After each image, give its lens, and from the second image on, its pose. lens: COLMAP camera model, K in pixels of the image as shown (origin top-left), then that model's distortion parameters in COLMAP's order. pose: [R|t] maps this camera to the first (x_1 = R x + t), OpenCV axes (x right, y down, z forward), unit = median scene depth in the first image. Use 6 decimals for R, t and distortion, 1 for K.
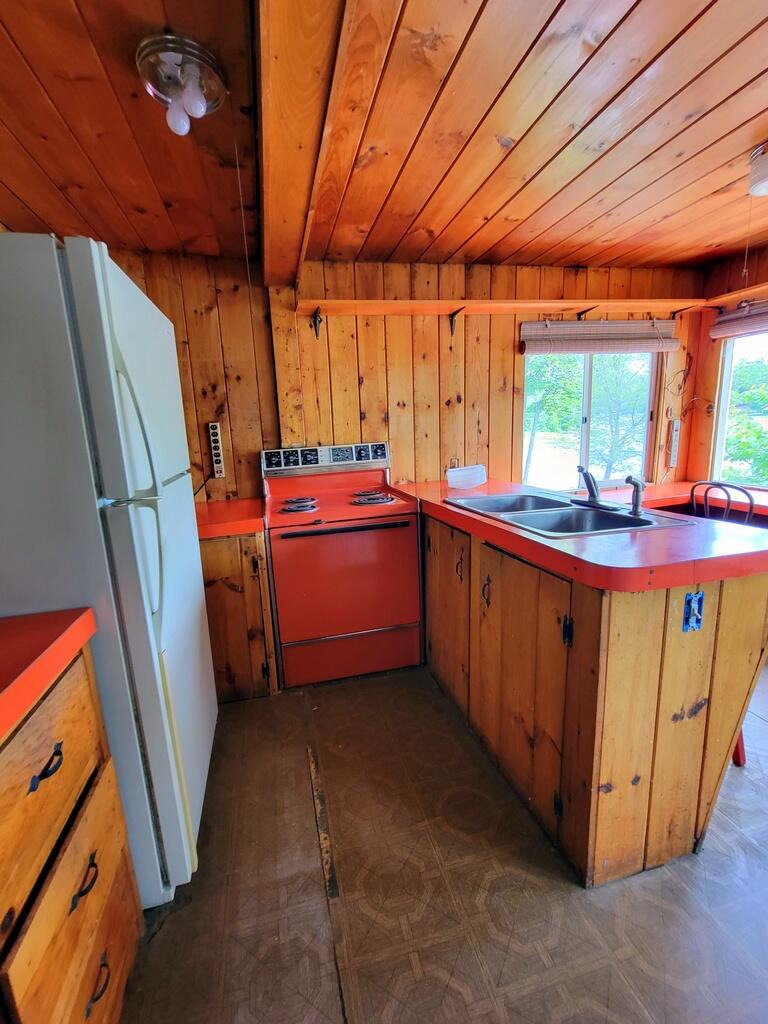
lens RADIAL K [[424.5, 0, 372.3], [0, 424.5, 506.9], [0, 0, 1]] dist [-0.000423, -0.000665]
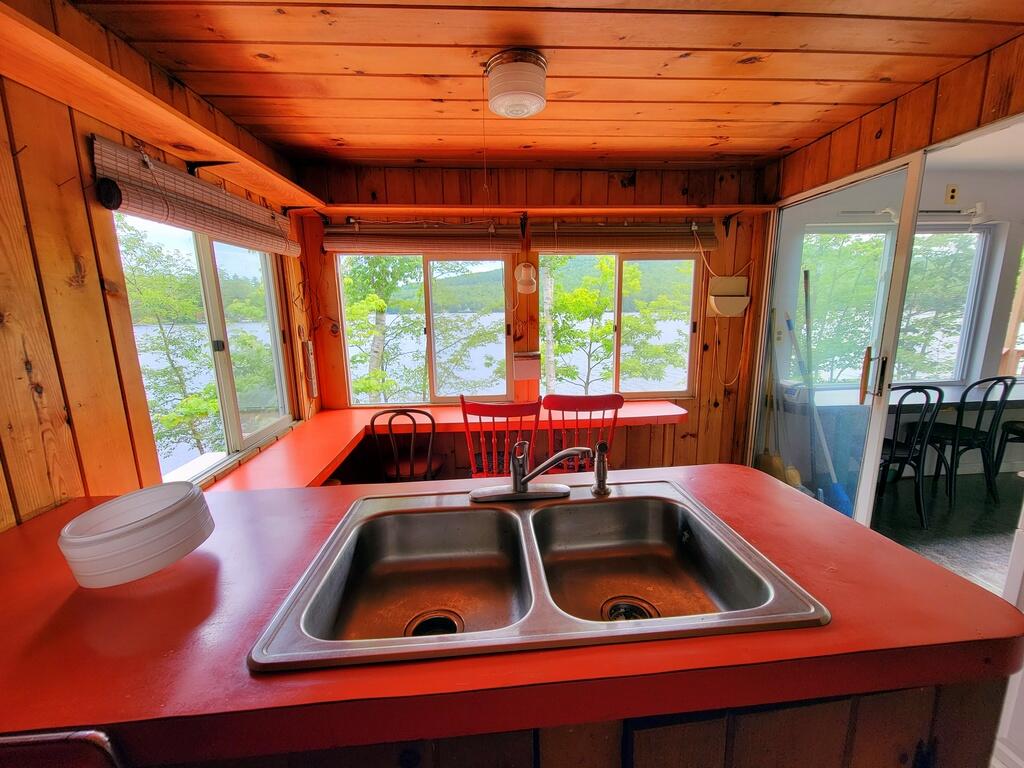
lens RADIAL K [[424.5, 0, 509.3], [0, 424.5, 393.9], [0, 0, 1]] dist [-0.000423, -0.000665]
pose [[0.174691, -0.145334, 0.973838, -0.039798], [0.191919, 0.975102, 0.111095, -0.139205], [-0.965738, 0.167491, 0.198234, 0.543430]]
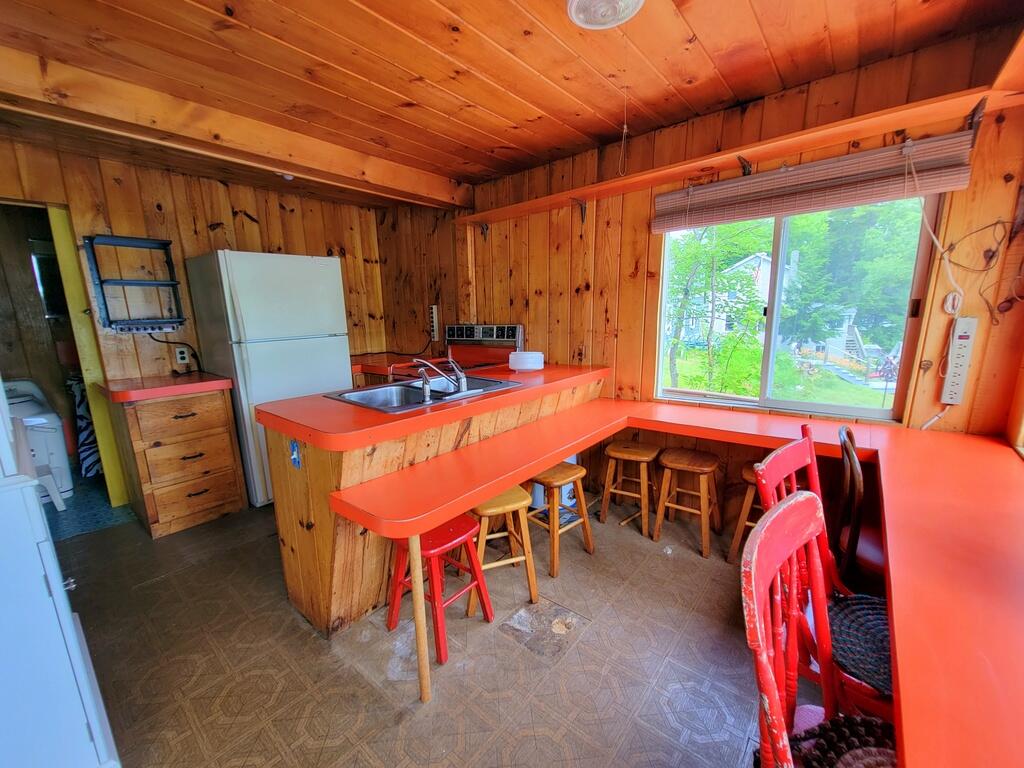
lens RADIAL K [[424.5, 0, 509.3], [0, 424.5, 393.9], [0, 0, 1]] dist [-0.000423, -0.000665]
pose [[0.590678, 0.191536, -0.783845, 0.931937], [-0.156692, 0.980155, 0.121428, -0.099933], [0.791548, 0.051097, 0.608968, 0.262750]]
